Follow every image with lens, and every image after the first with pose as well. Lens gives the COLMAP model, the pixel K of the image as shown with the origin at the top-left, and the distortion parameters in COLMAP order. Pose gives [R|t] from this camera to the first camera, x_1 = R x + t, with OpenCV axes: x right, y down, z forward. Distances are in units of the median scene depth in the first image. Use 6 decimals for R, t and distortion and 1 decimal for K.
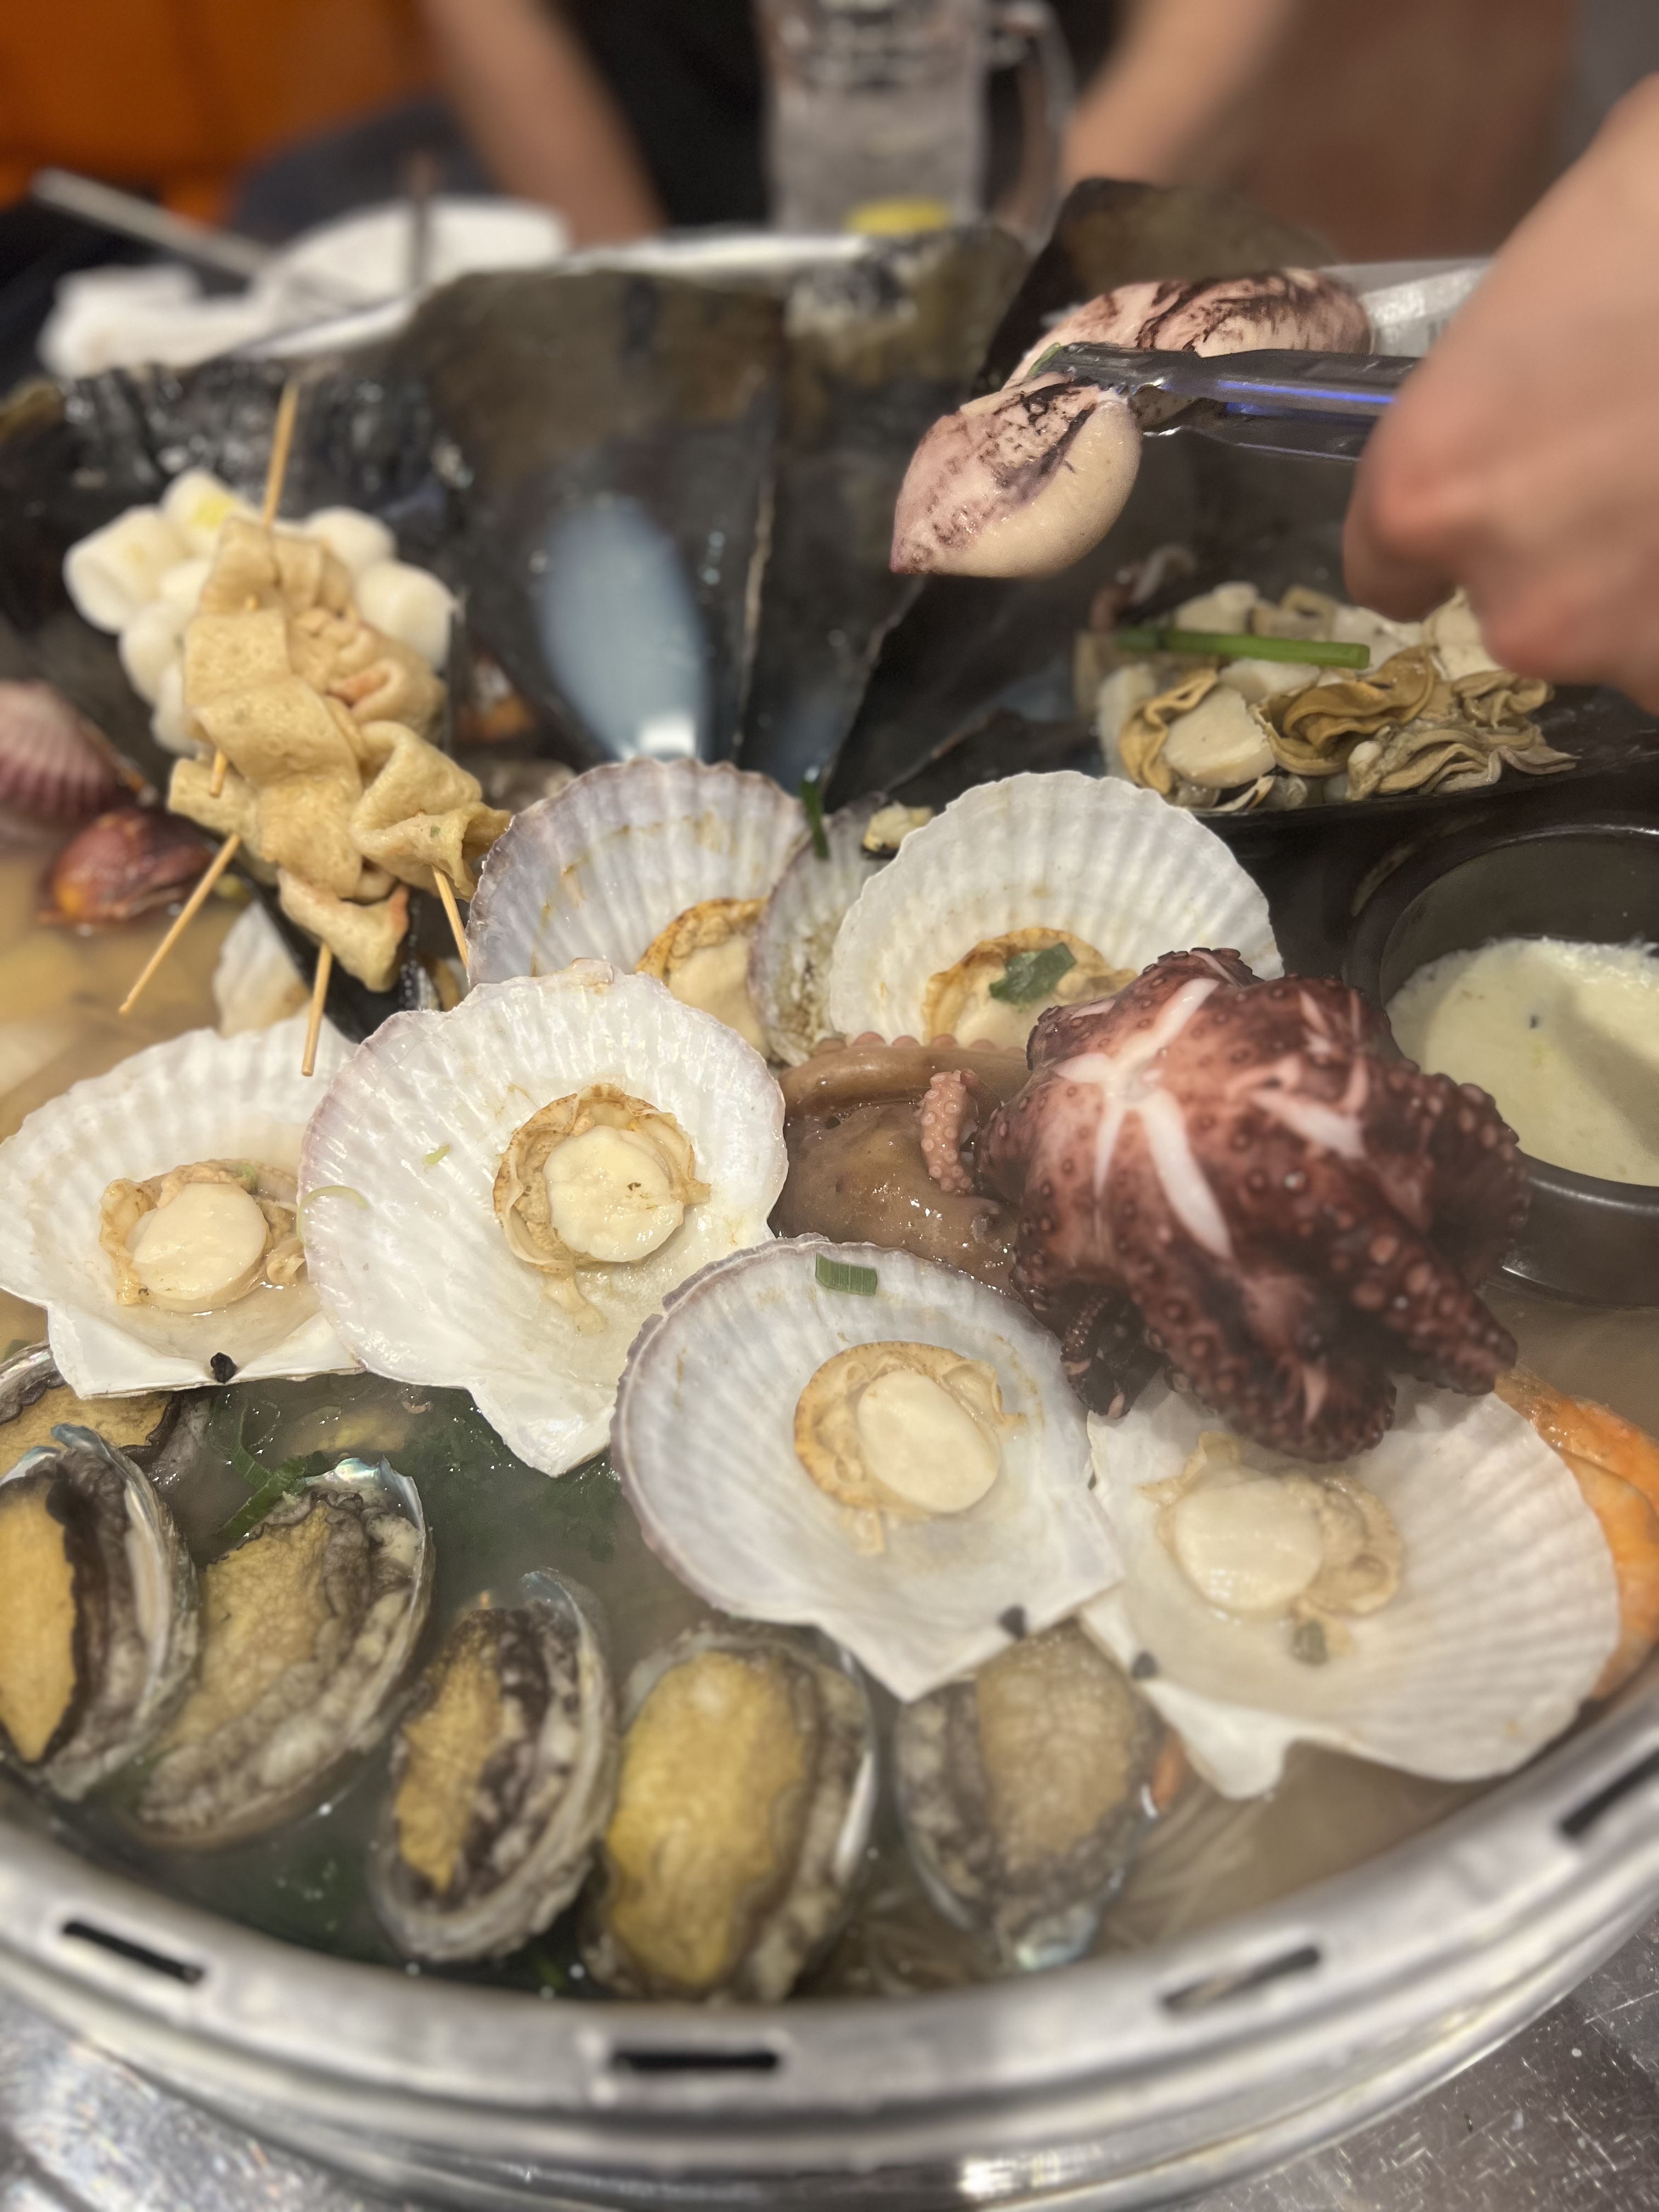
lens RADIAL K [[1680.3, 0, 829.5], [0, 1680.3, 1106.0], [0, 0, 1]] dist [0.094646, -0.161782]
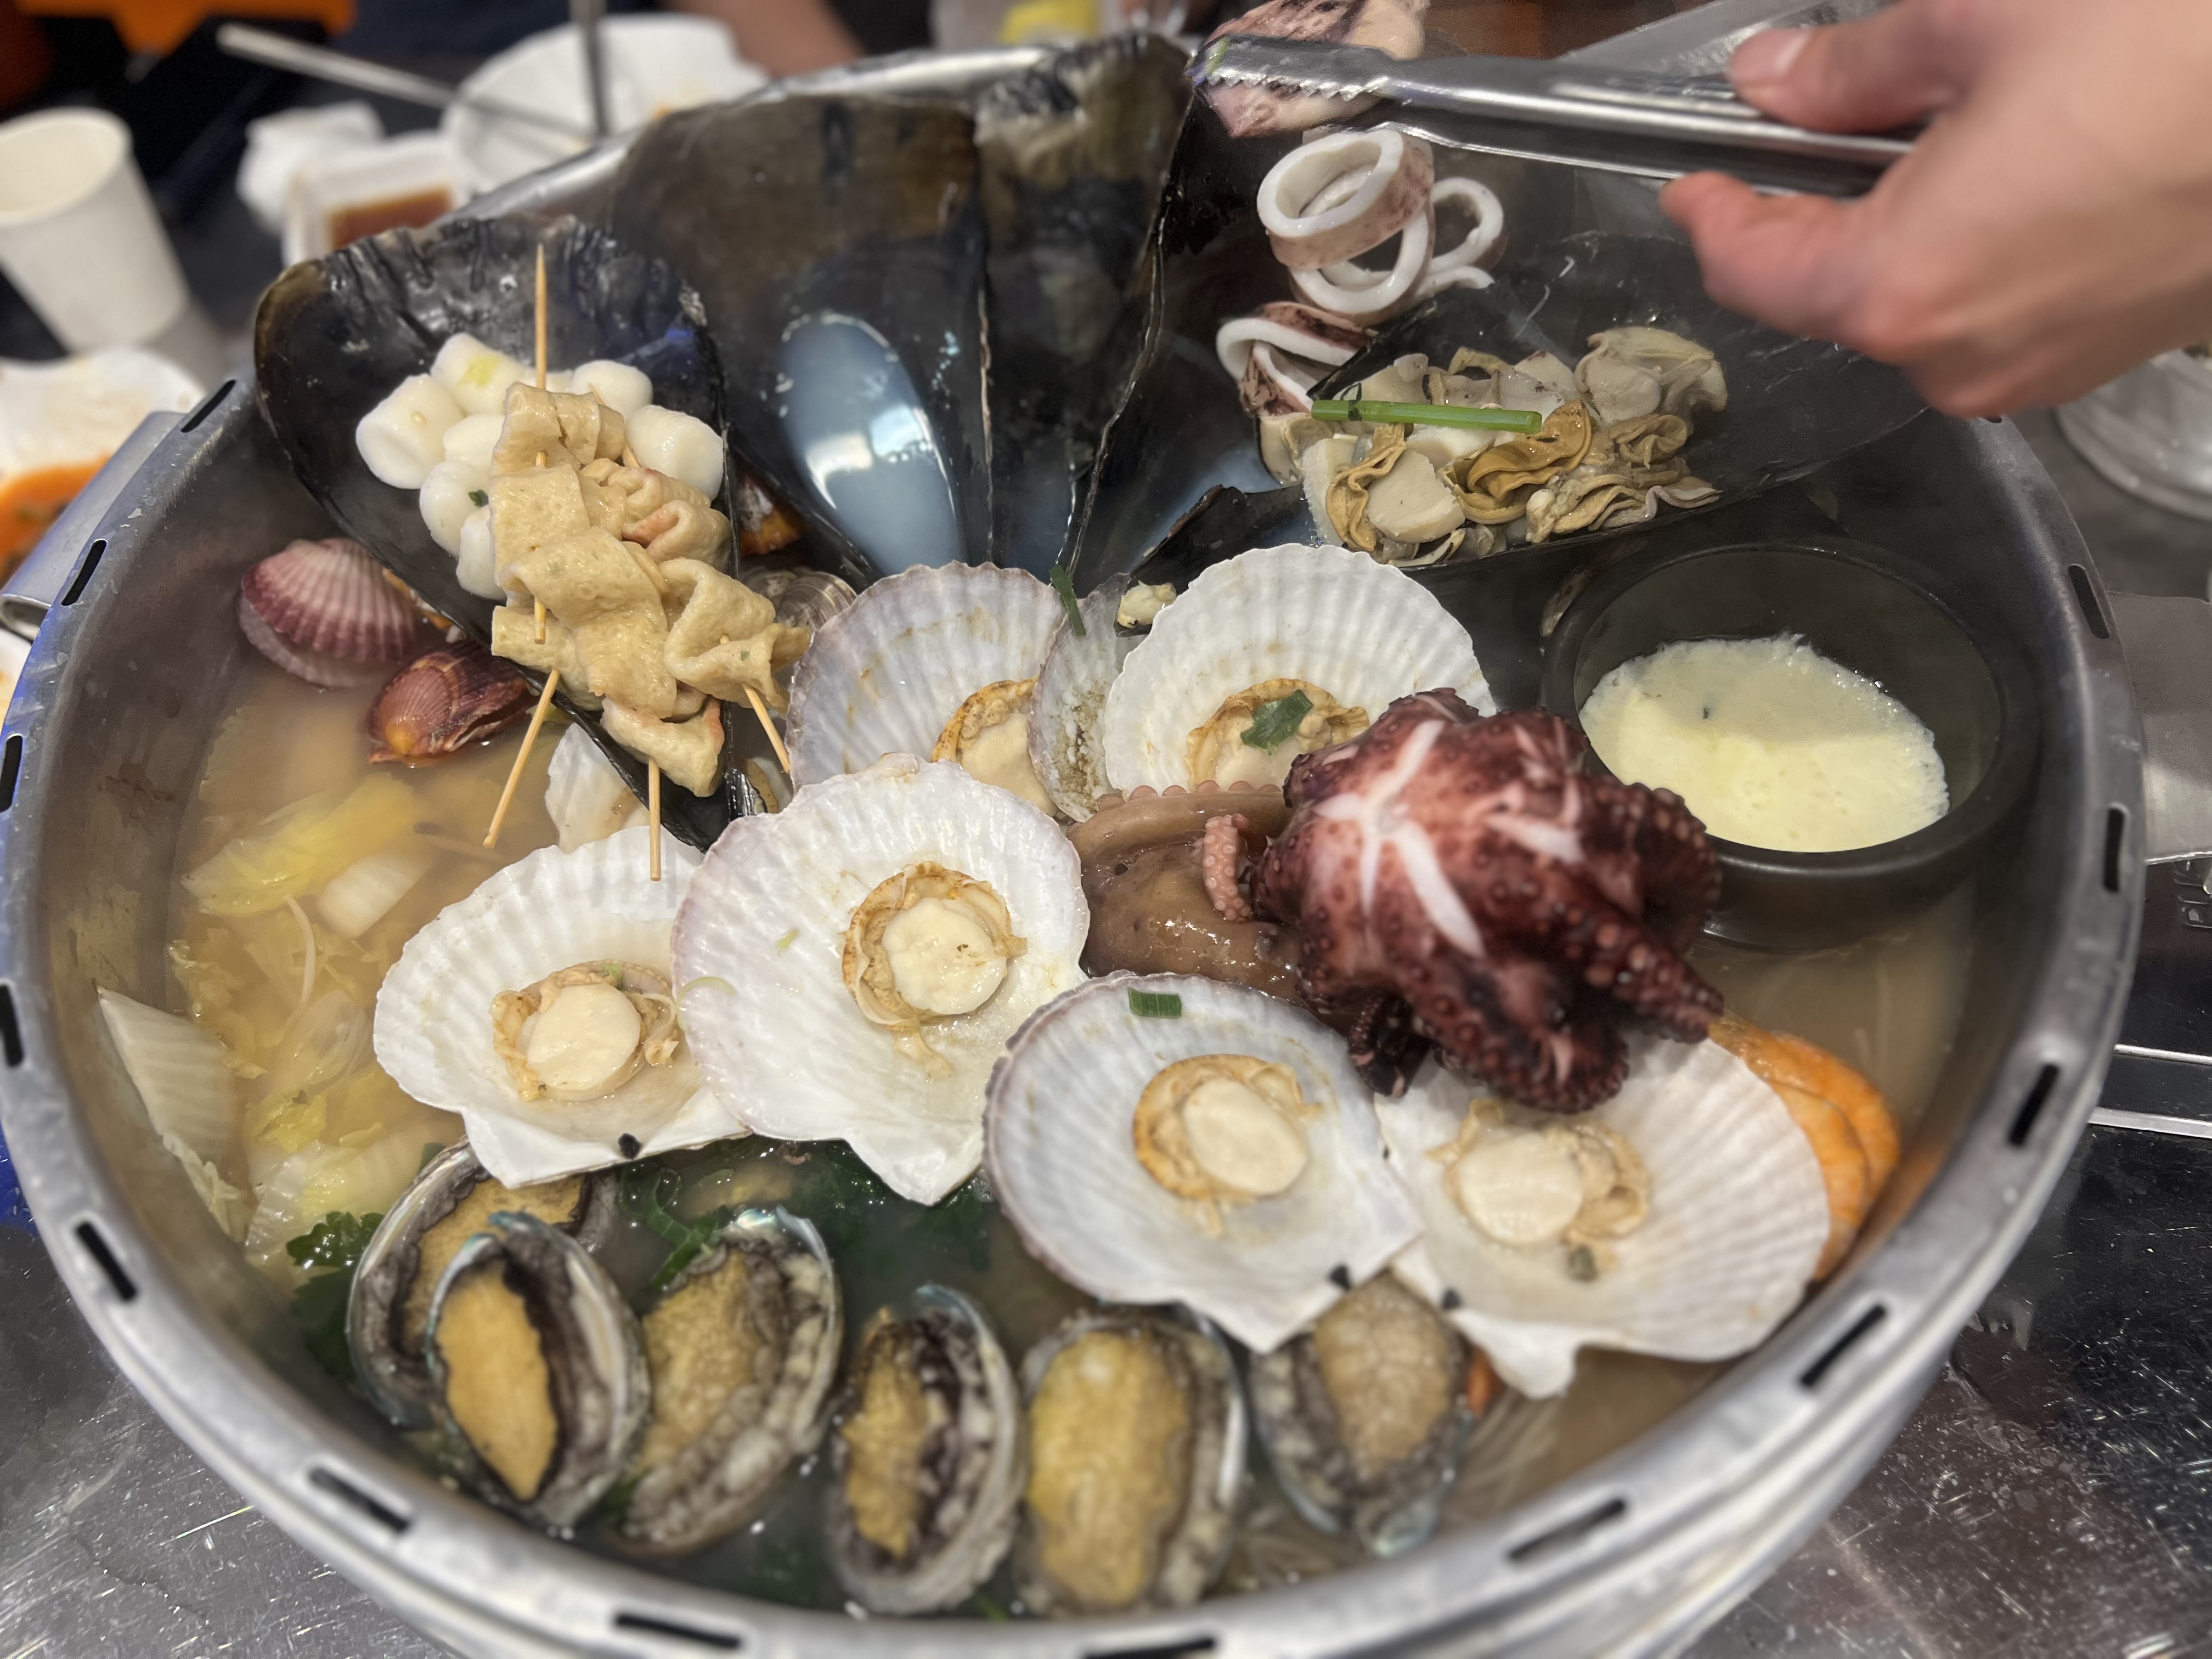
lens RADIAL K [[1680.3, 0, 1097.9], [0, 1680.3, 822.8], [0, 0, 1]] dist [0.094646, -0.161782]
pose [[0.992631, -0.113109, 0.043469, -0.068876], [0.112341, 0.993474, 0.019740, -0.052944], [-0.045418, -0.014711, 0.998860, -0.168691]]
